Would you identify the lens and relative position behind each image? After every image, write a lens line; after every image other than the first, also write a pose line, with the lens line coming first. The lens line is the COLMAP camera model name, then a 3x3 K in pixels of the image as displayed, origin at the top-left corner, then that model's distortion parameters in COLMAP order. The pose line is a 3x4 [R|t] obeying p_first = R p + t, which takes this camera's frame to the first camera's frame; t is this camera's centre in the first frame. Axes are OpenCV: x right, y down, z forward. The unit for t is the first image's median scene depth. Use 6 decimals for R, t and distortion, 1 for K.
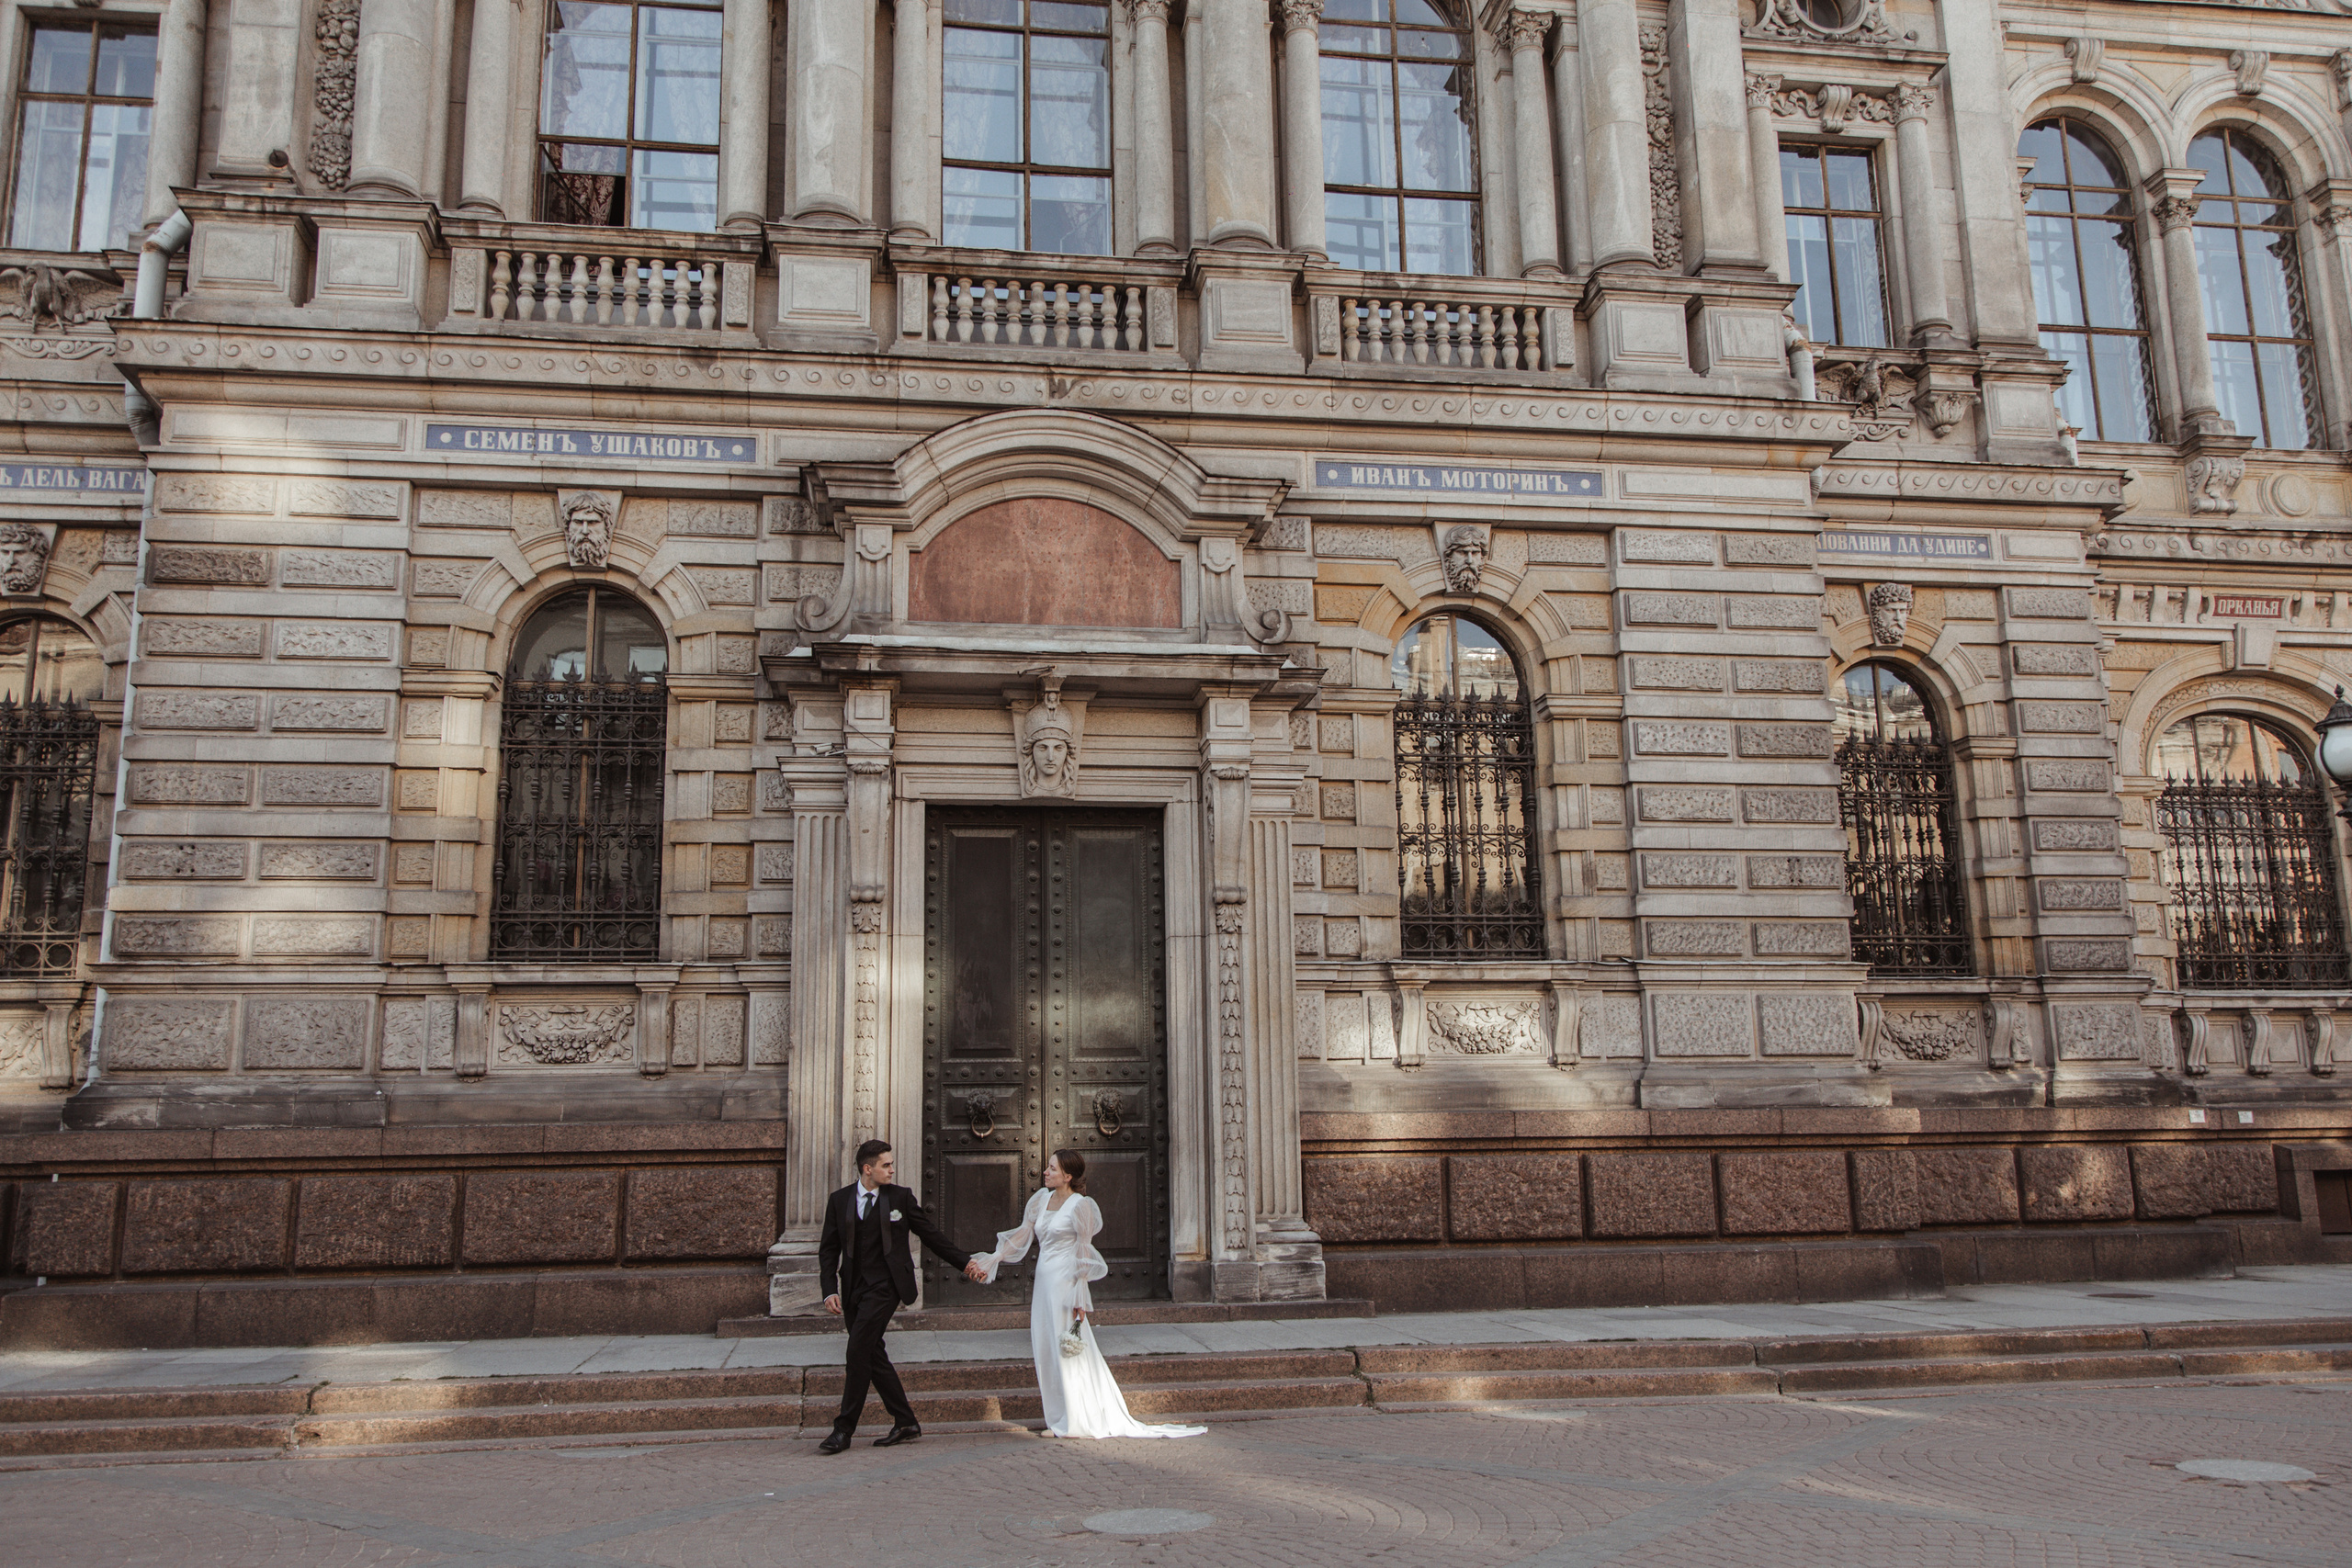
lens RADIAL K [[1886.7, 0, 1176.8], [0, 1886.7, 757.7], [0, 0, 1]] dist [0.005544, -0.005929]
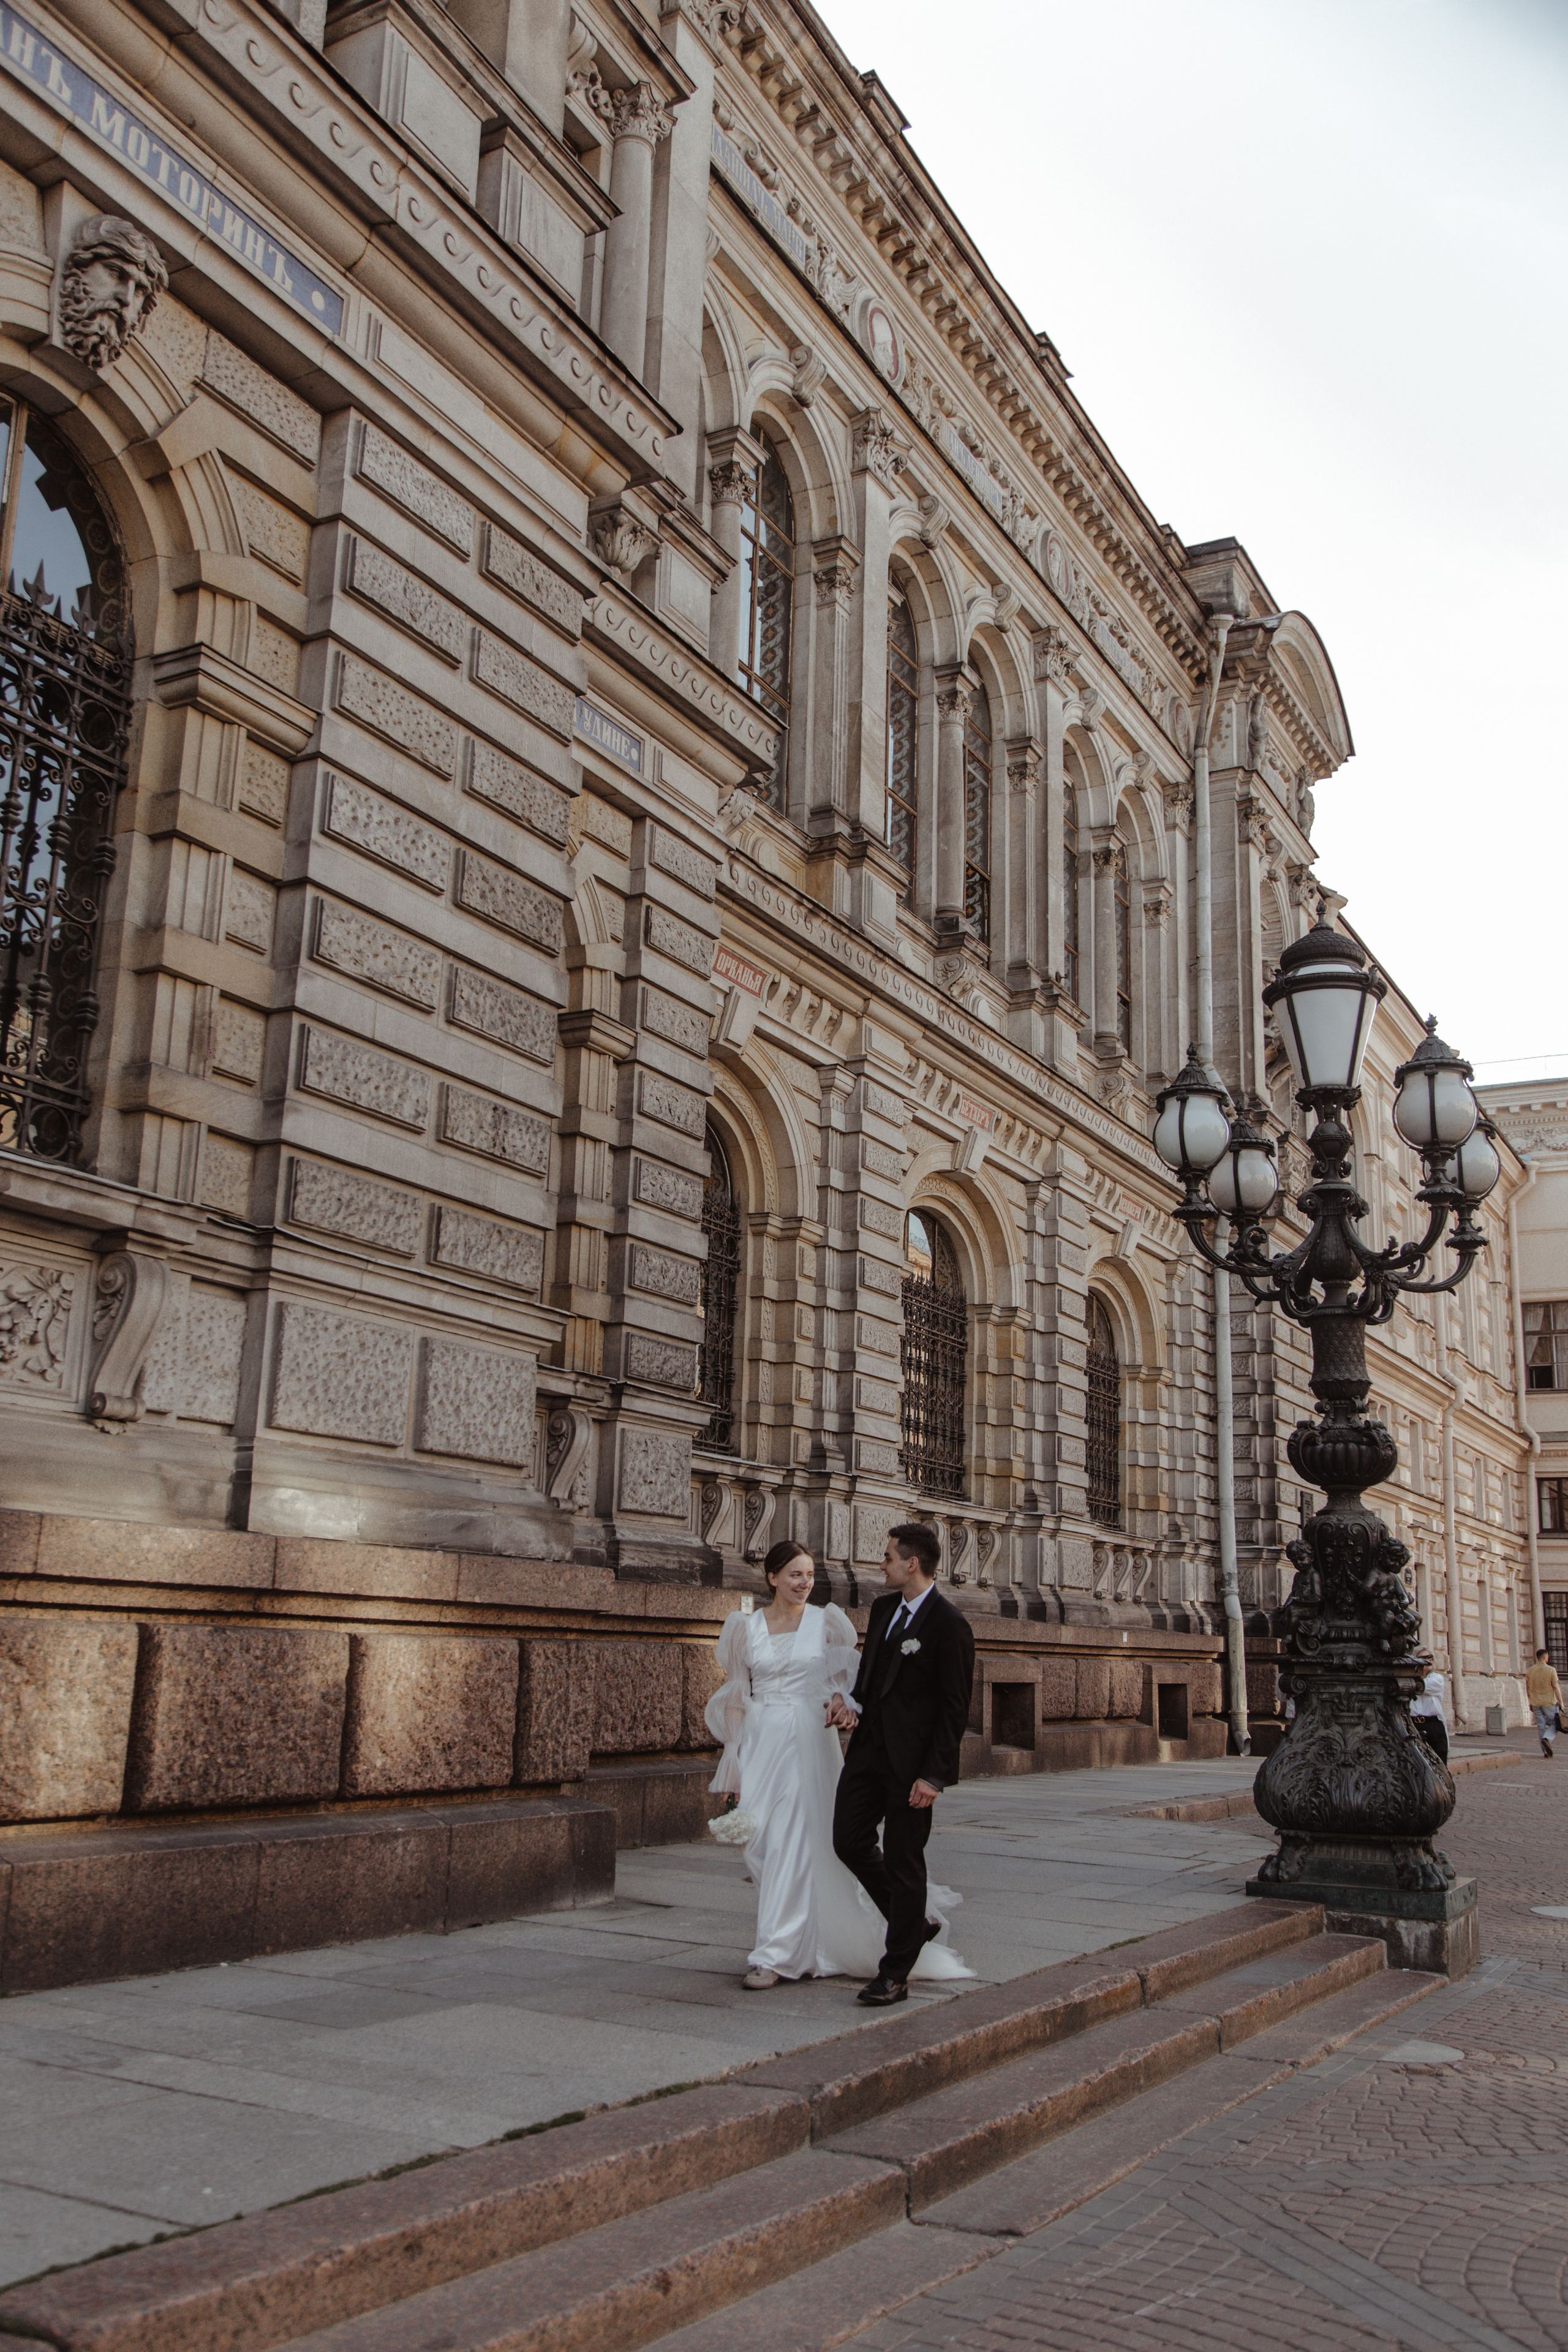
lens RADIAL K [[2021.1, 0, 775.7], [0, 2021.1, 1179.0], [0, 0, 1]] dist [-0.009779, 0.003065]
pose [[0.615381, 0.214453, 0.758496, -0.076340], [-0.208841, 0.972248, -0.105451, 0.129649], [-0.760060, -0.093513, 0.643089, 0.599795]]
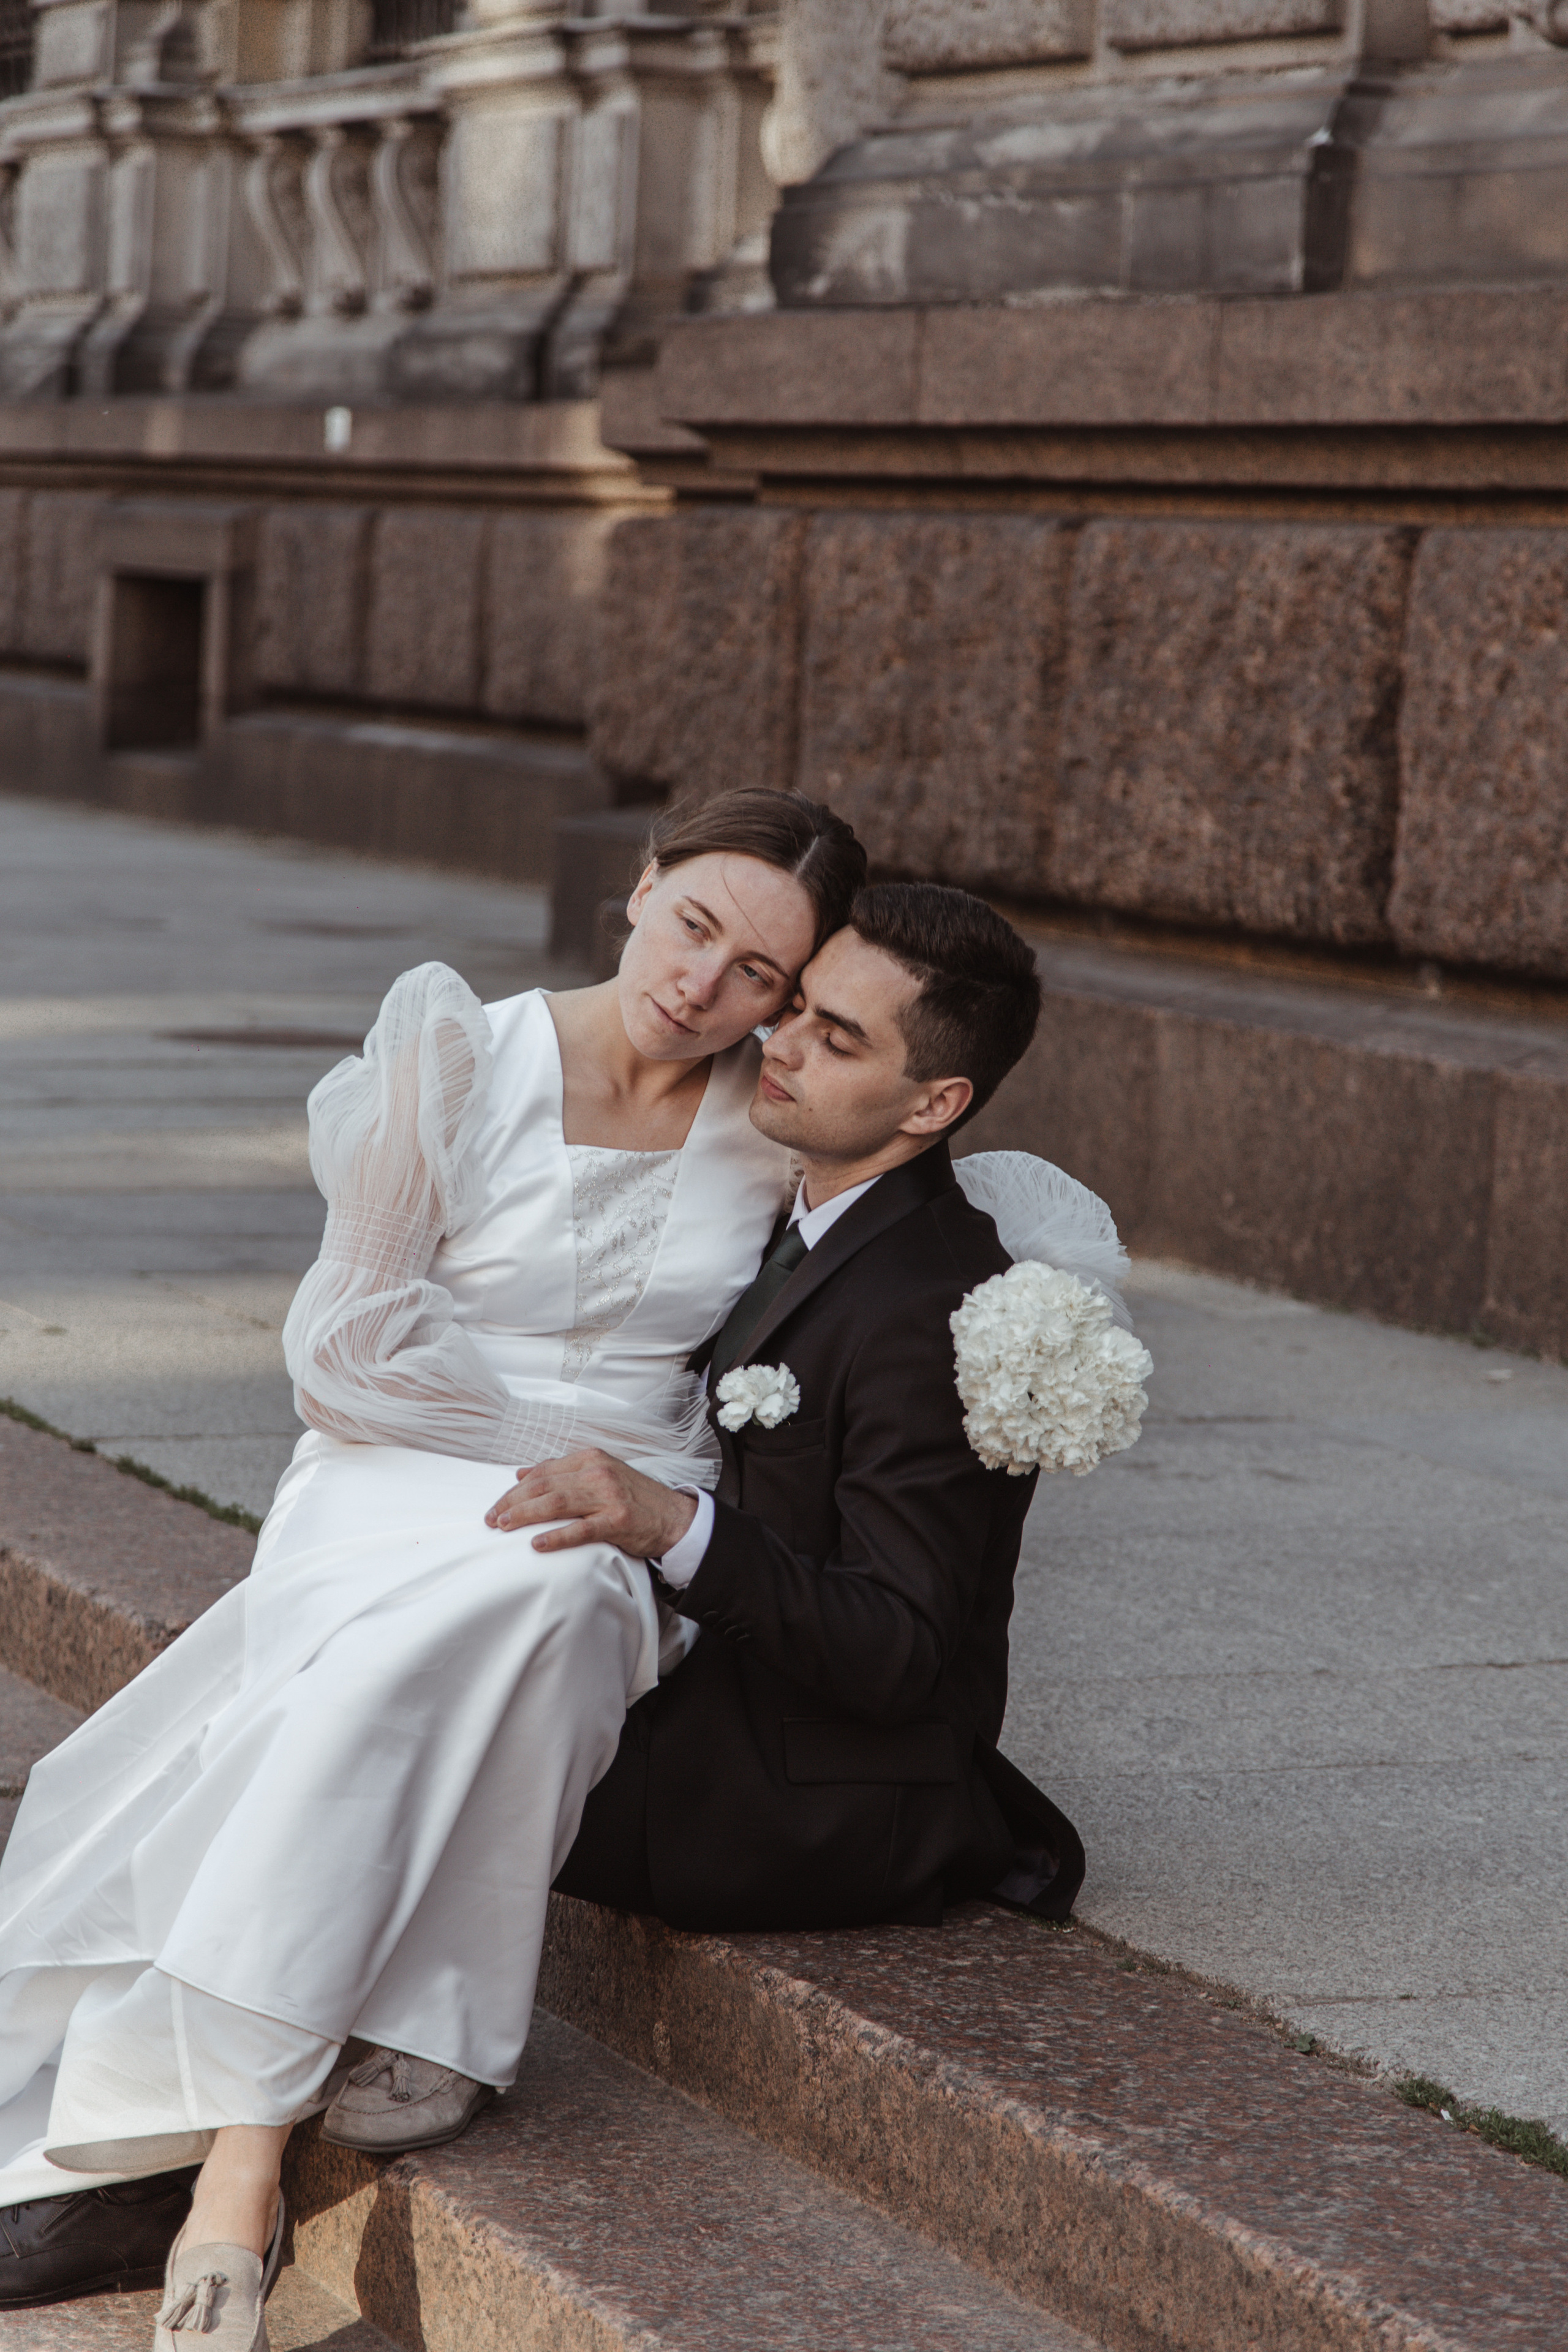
lens RADIAL K [[6731.9, 0, 784.0], [0, 6731.9, 1176.0], [0, 0, 1]] dist [0.000172, -0.403768]
pose [[0.231848, 0.119481, -0.965386, 0.287229], [0.151152, 0.975949, 0.157089, 0.152051], [0.960937, -0.182340, 0.208212, 0.710009]]
